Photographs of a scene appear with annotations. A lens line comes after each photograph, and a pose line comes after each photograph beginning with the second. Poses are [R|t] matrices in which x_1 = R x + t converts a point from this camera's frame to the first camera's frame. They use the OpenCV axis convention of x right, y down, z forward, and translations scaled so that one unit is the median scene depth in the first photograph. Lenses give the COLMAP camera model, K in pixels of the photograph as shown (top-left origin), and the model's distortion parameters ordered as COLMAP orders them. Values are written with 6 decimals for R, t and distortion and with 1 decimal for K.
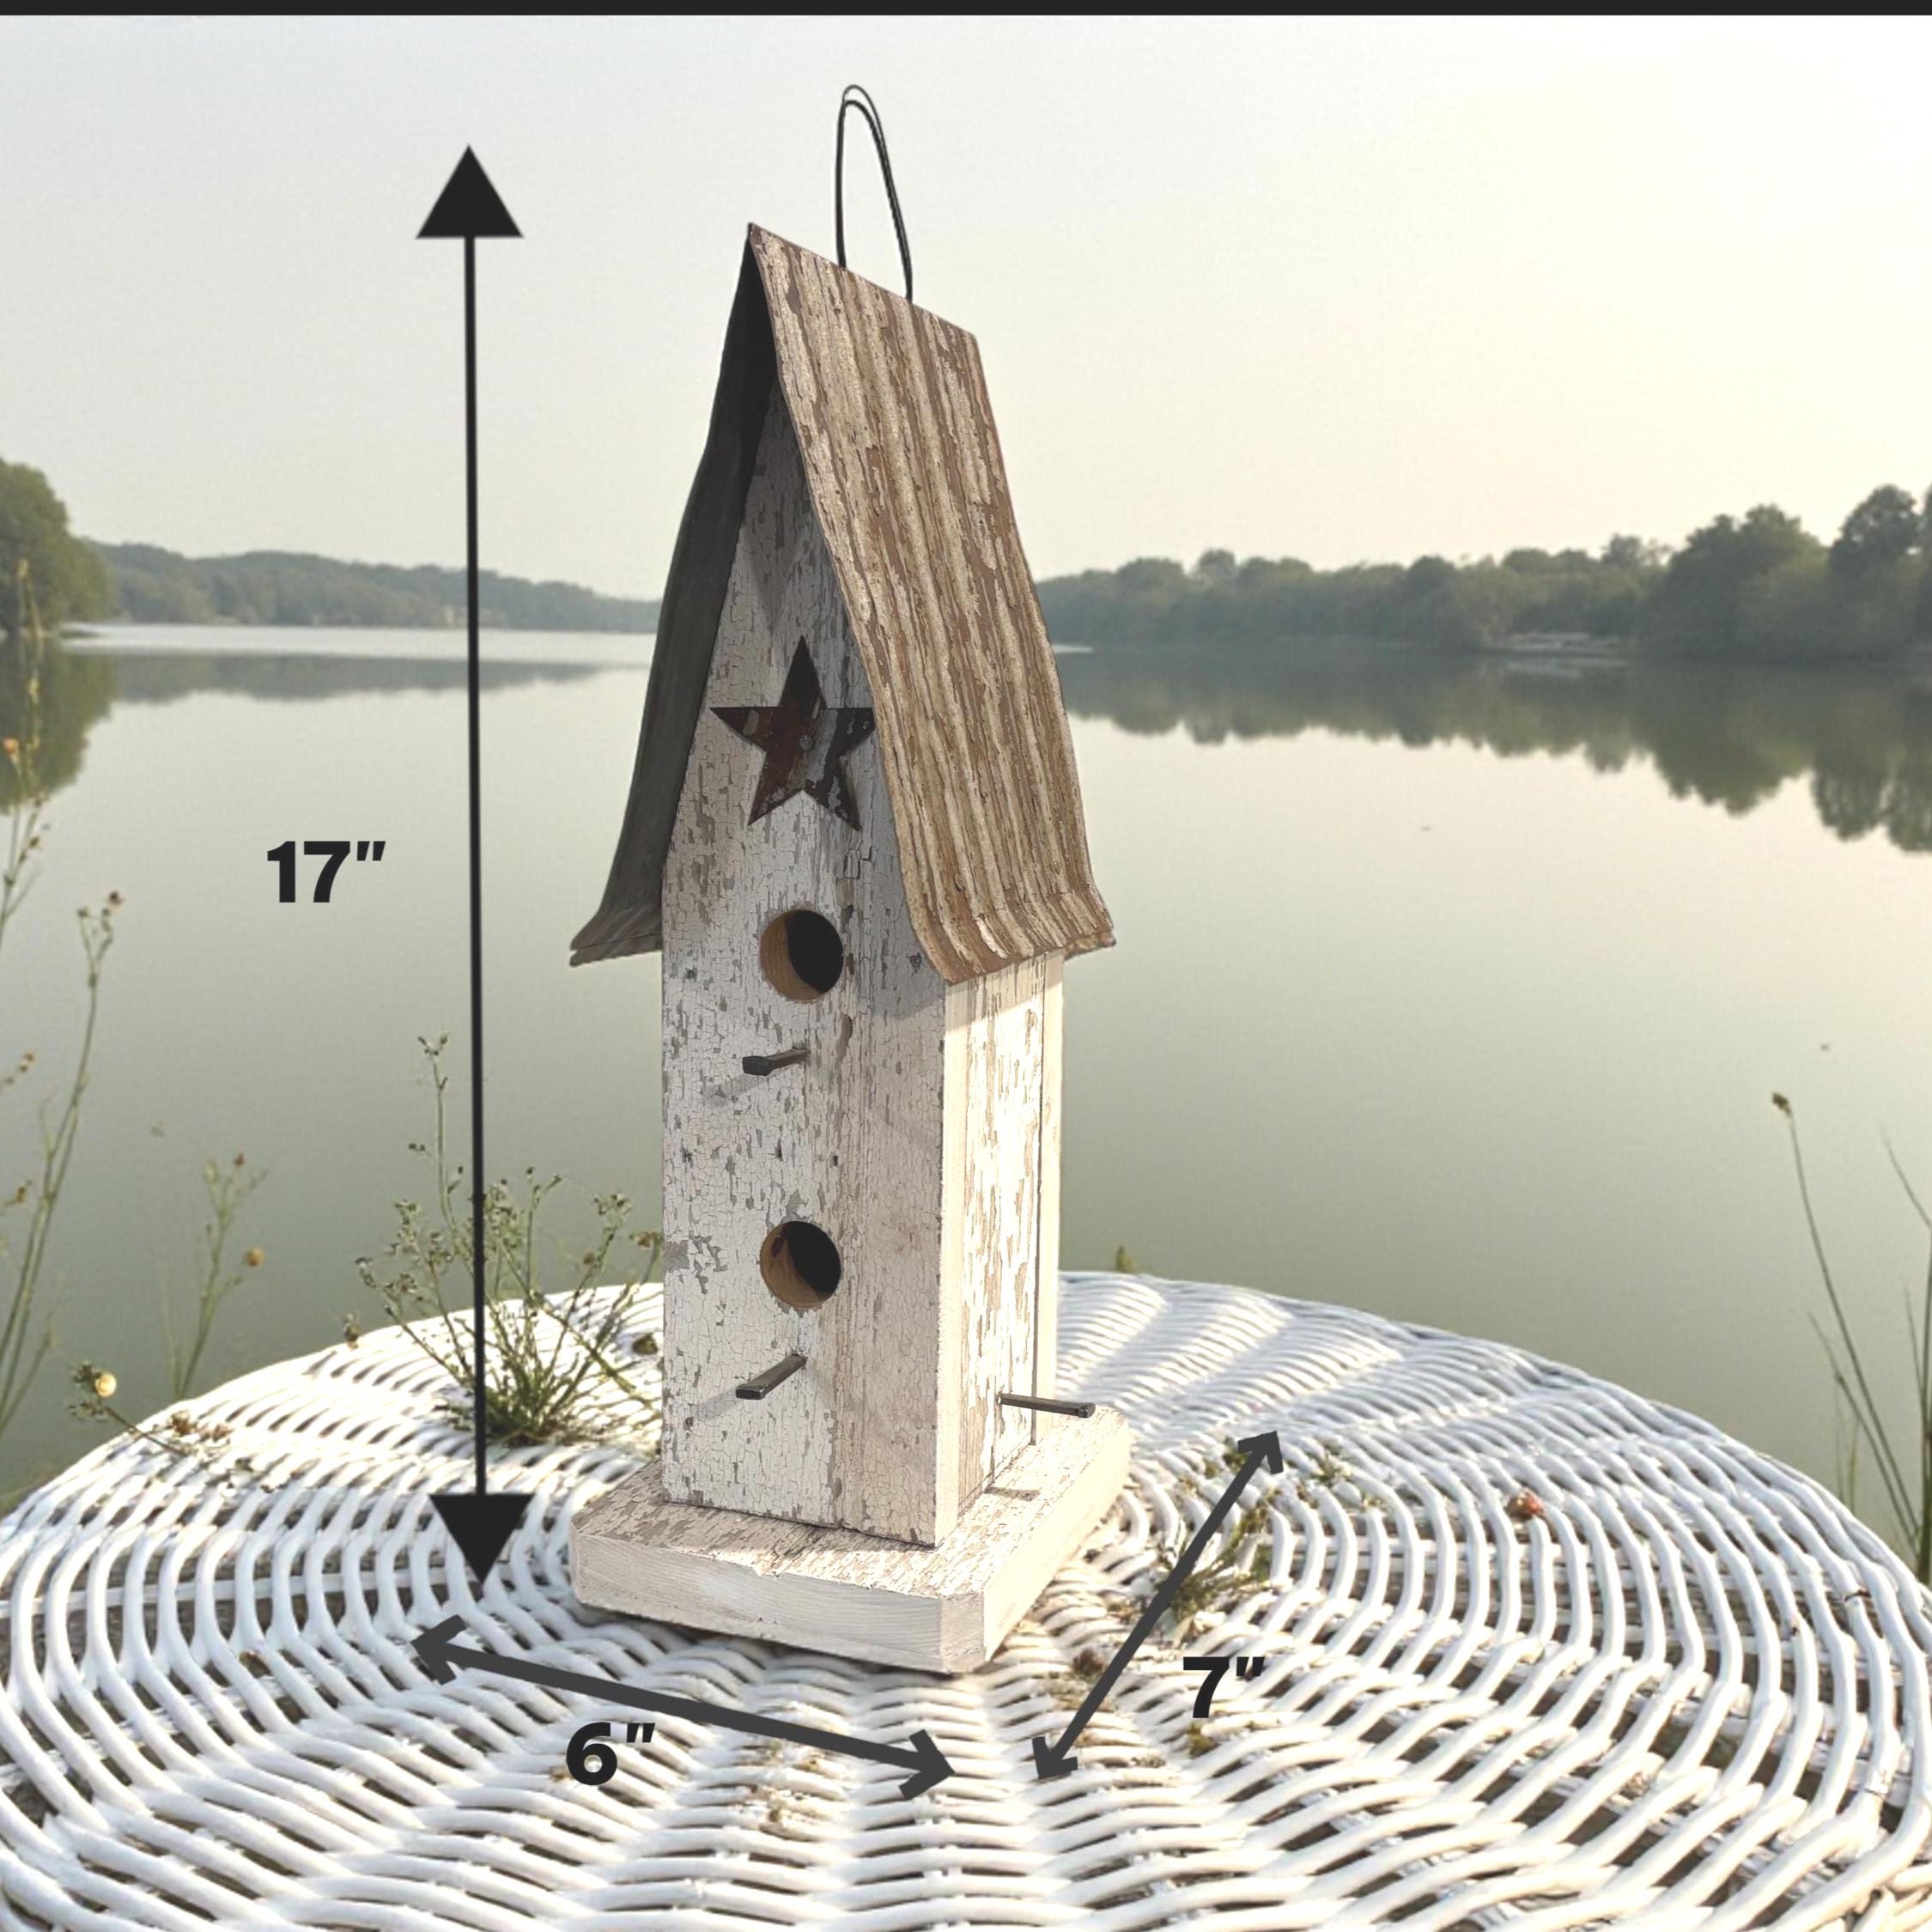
lens RADIAL K [[1983.5, 0, 969.8], [0, 1983.5, 915.2], [0, 0, 1]] dist [0.089890, -0.010867]
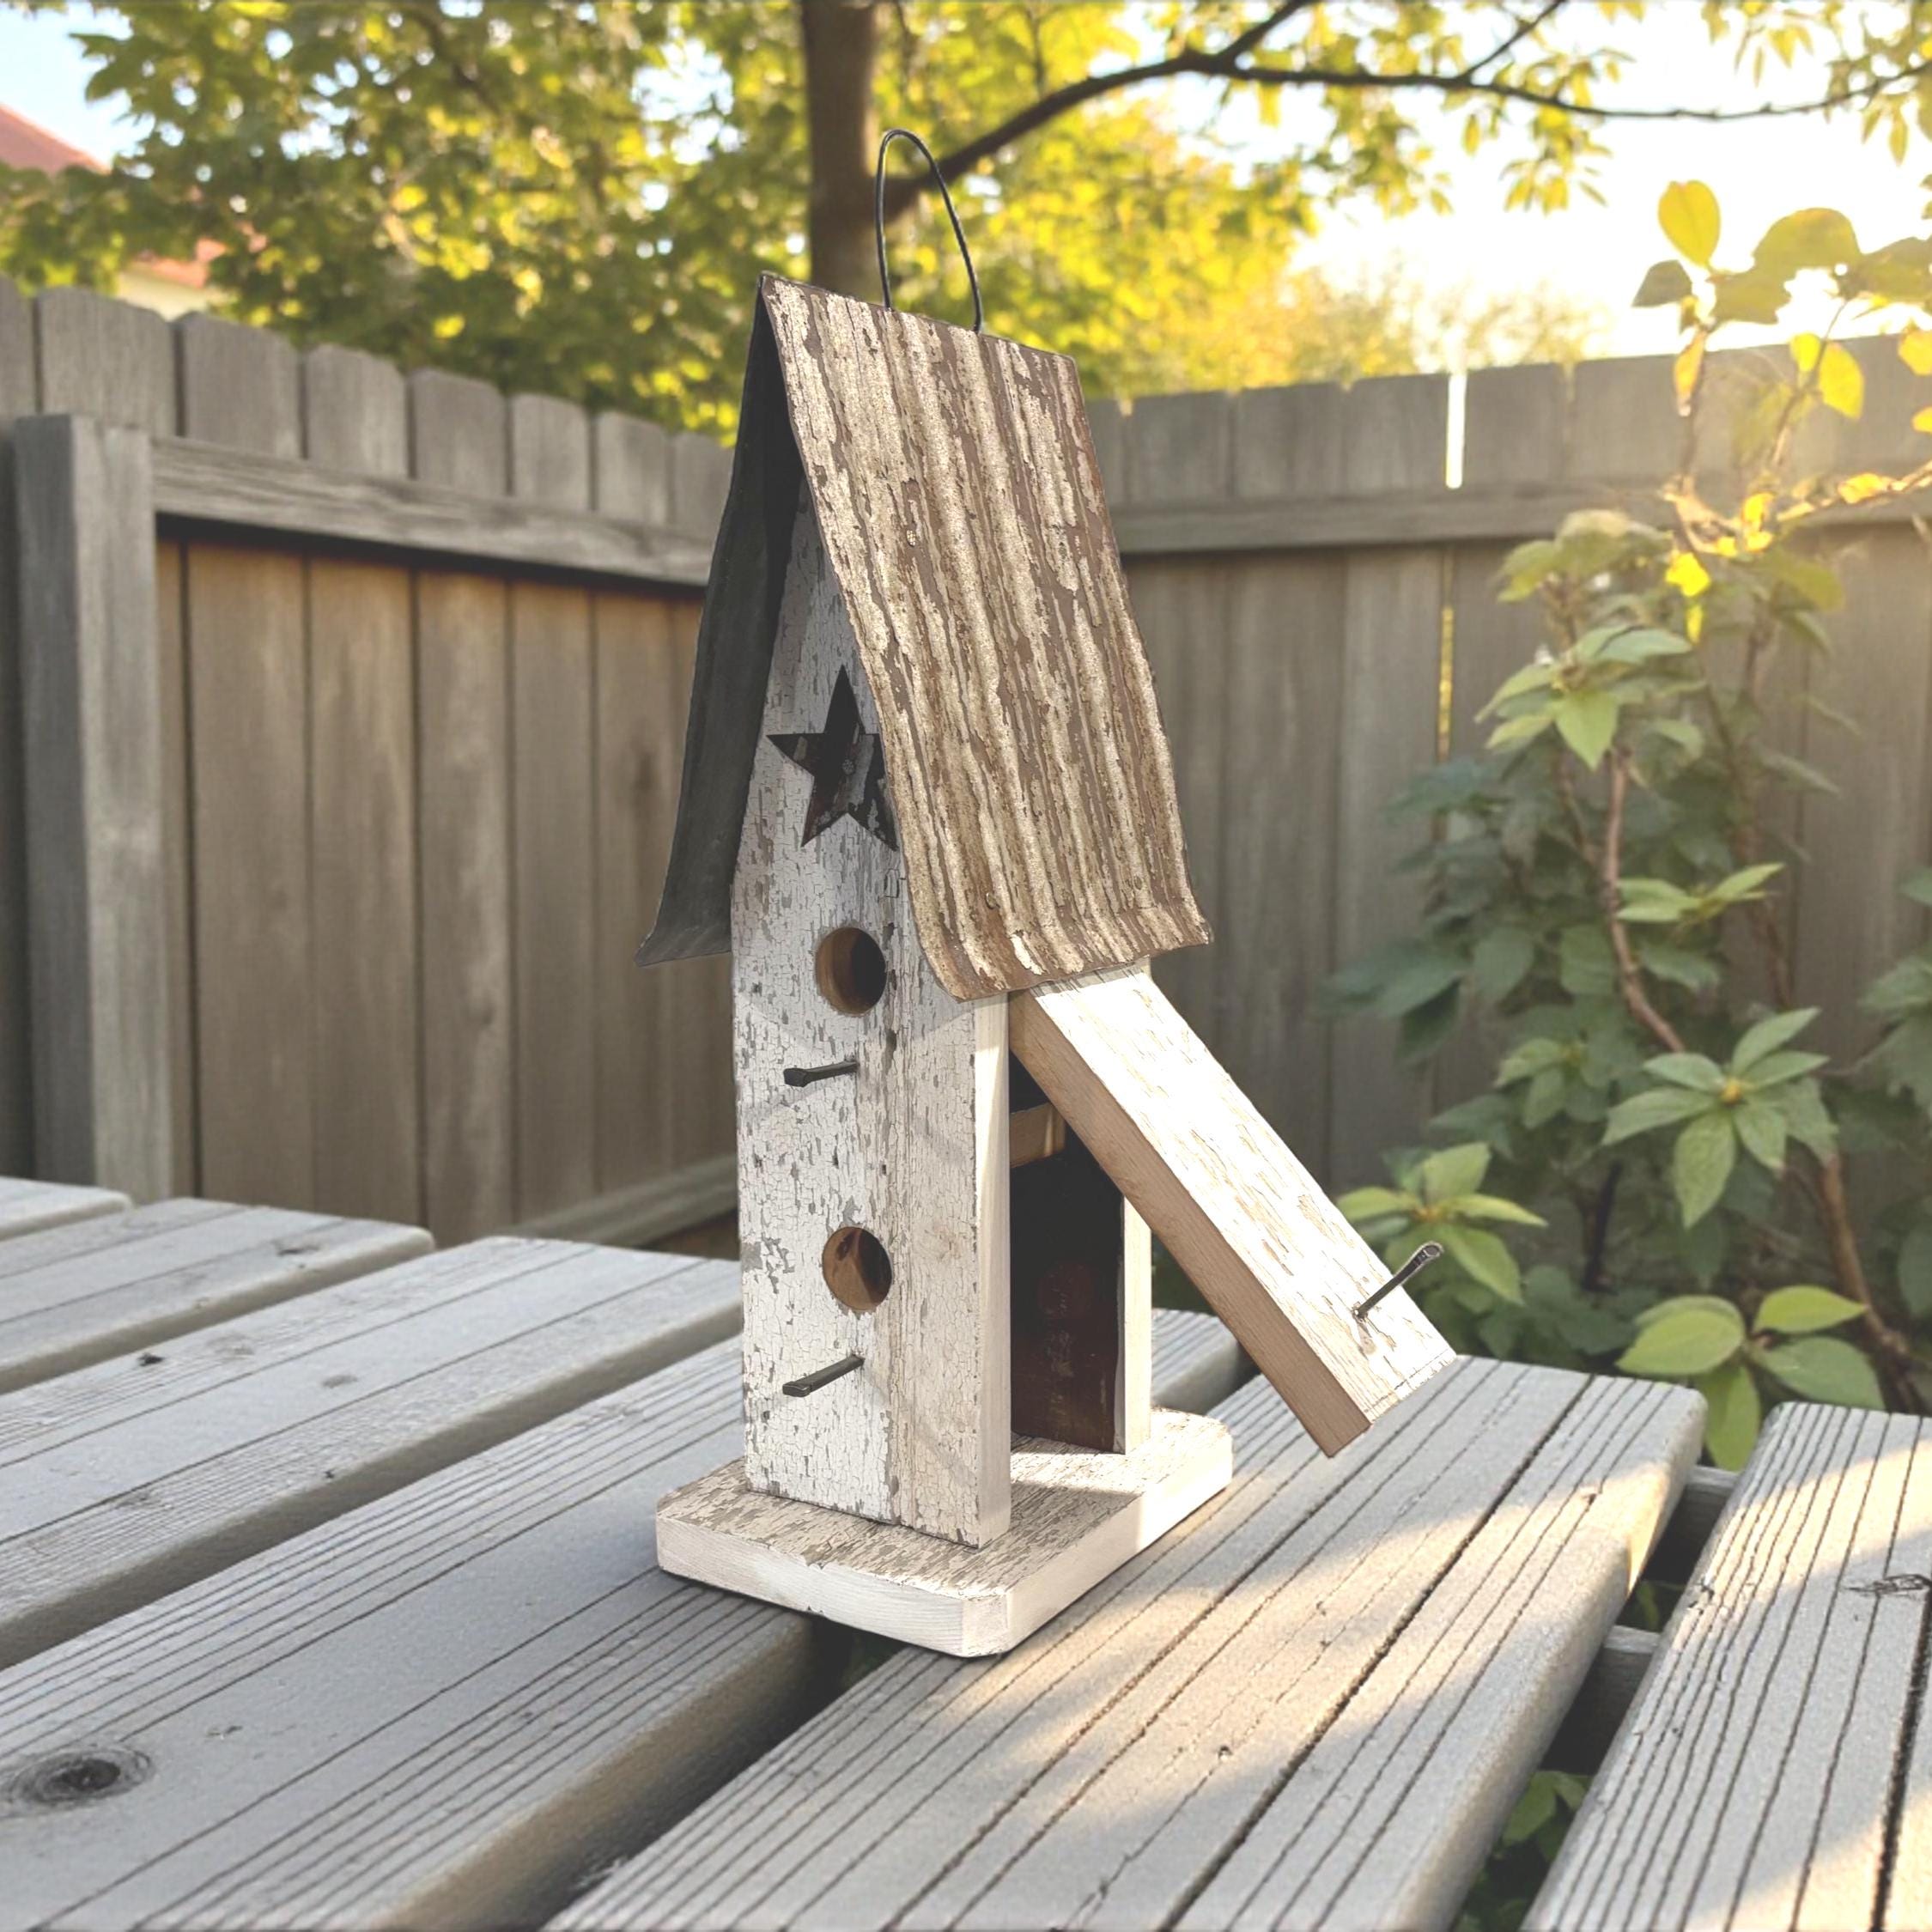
lens RADIAL K [[1983.5, 0, 969.8], [0, 1983.5, 915.2], [0, 0, 1]] dist [0.089890, -0.010867]
pose [[0.981994, -0.004181, -0.188866, 0.171119], [0.003989, 0.999991, -0.001398, -0.007313], [0.188870, 0.000619, 0.982002, -0.009018]]
